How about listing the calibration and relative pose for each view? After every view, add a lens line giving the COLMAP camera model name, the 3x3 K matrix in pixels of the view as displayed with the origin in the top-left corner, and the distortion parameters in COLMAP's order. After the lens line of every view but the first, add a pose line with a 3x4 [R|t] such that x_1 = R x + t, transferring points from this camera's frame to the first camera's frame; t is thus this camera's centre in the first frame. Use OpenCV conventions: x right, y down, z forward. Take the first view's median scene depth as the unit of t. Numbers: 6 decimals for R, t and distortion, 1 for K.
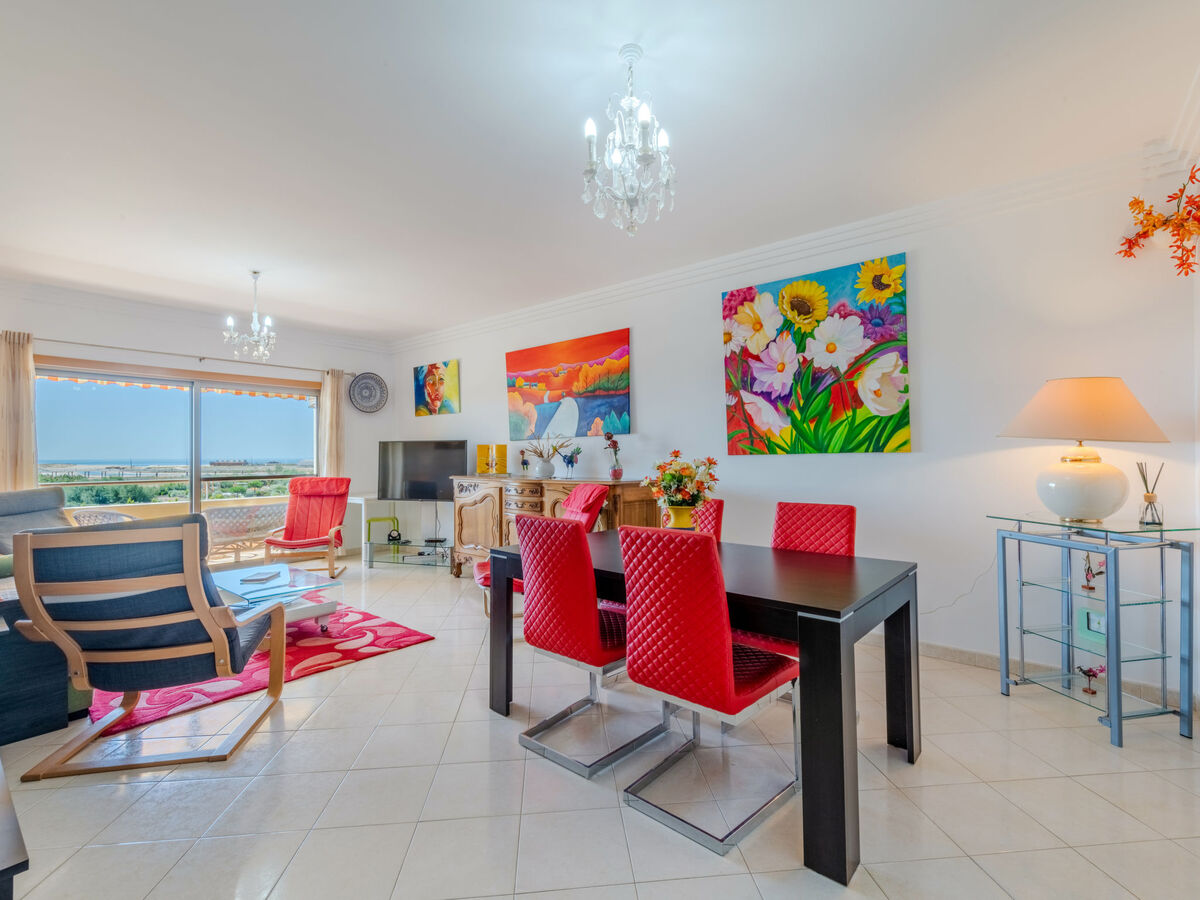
lens RADIAL K [[551.5, 0, 609.5], [0, 551.5, 449.2], [0, 0, 1]] dist [0.011100, -0.000129]
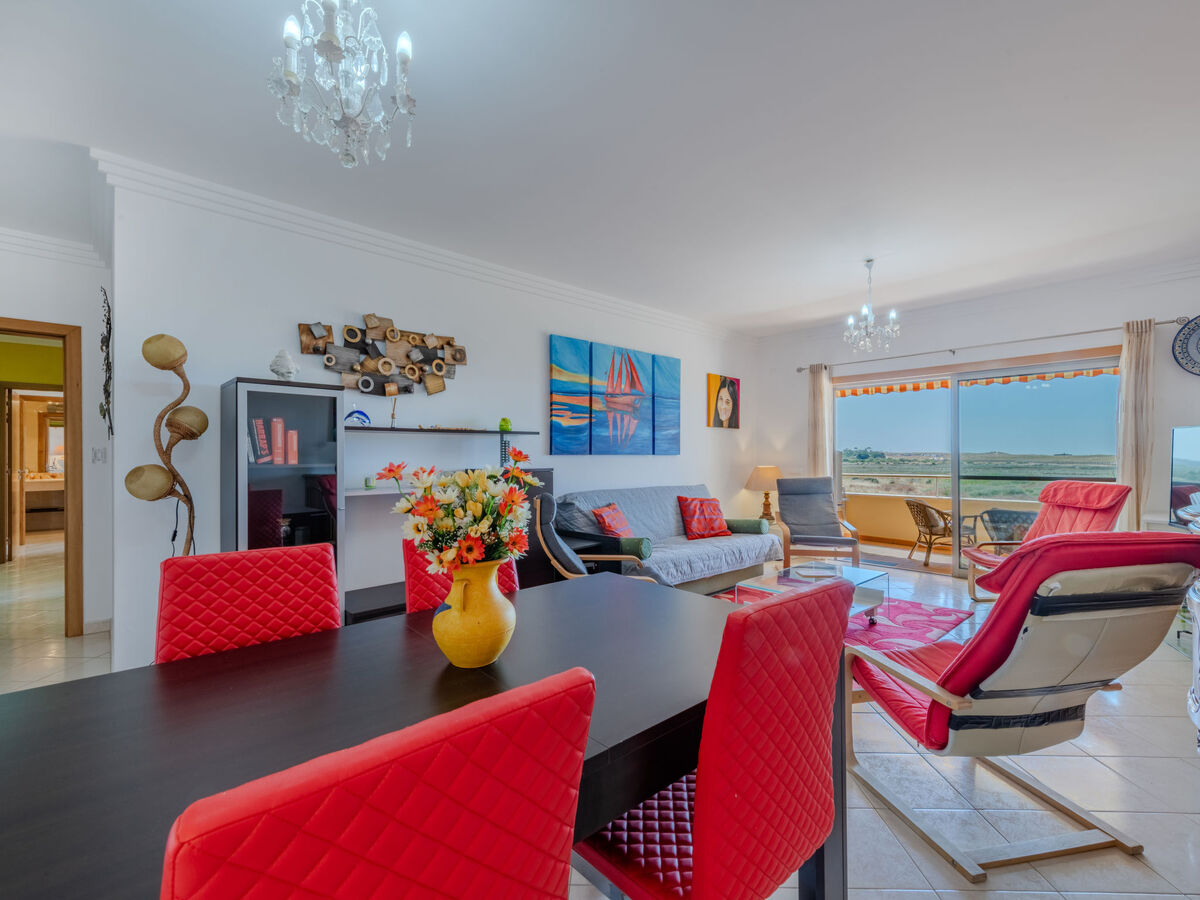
lens RADIAL K [[532.6, 0, 602.0], [0, 532.6, 456.9], [0, 0, 1]] dist [0.021035, -0.005380]
pose [[-0.116848, 0.009031, -0.993109, 0.356083], [0.015567, 0.999852, 0.007261, 0.005261], [0.993028, -0.014611, -0.116971, 0.694668]]
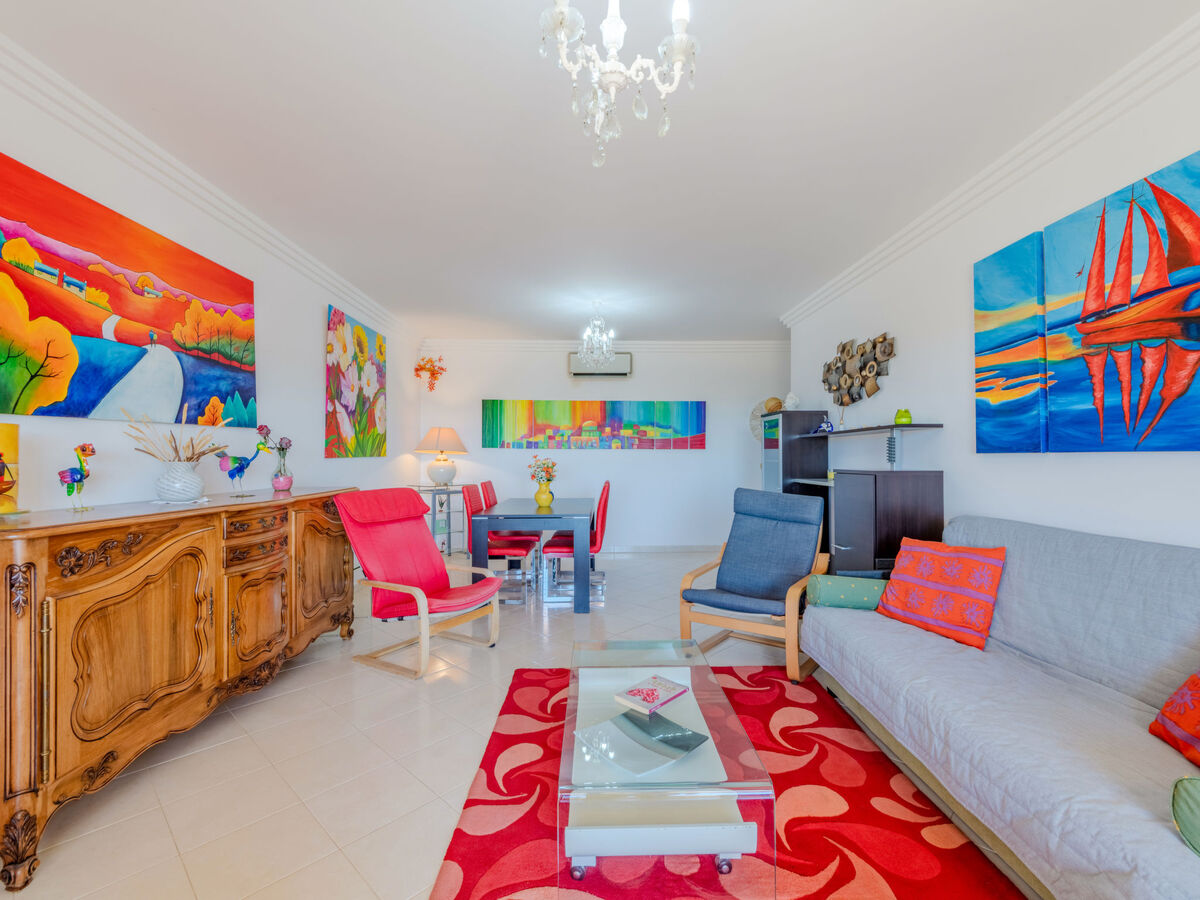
lens RADIAL K [[532.6, 0, 612.4], [0, 532.6, 454.8], [0, 0, 1]] dist [0.021035, -0.005380]
pose [[-0.669943, 0.010991, 0.742331, -0.918180], [0.000527, 0.999897, -0.014329, 0.019225], [-0.742412, -0.009209, -0.669880, 1.285745]]
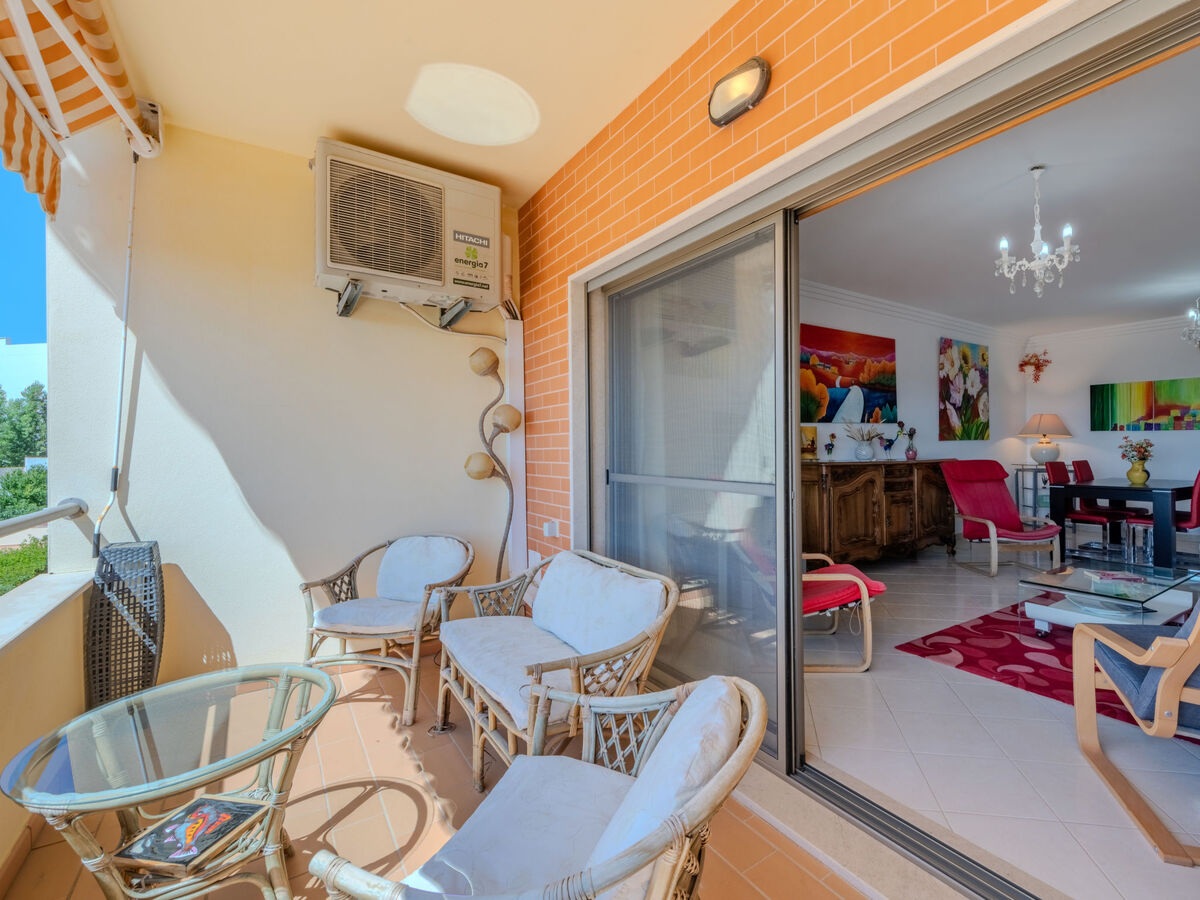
lens RADIAL K [[532.6, 0, 666.0], [0, 532.6, 441.5], [0, 0, 1]] dist [0.021035, -0.005380]
pose [[0.258524, 0.014309, 0.965899, -1.468680], [-0.004553, 0.999897, -0.013594, 0.037647], [-0.965994, -0.000883, 0.258562, 1.365167]]
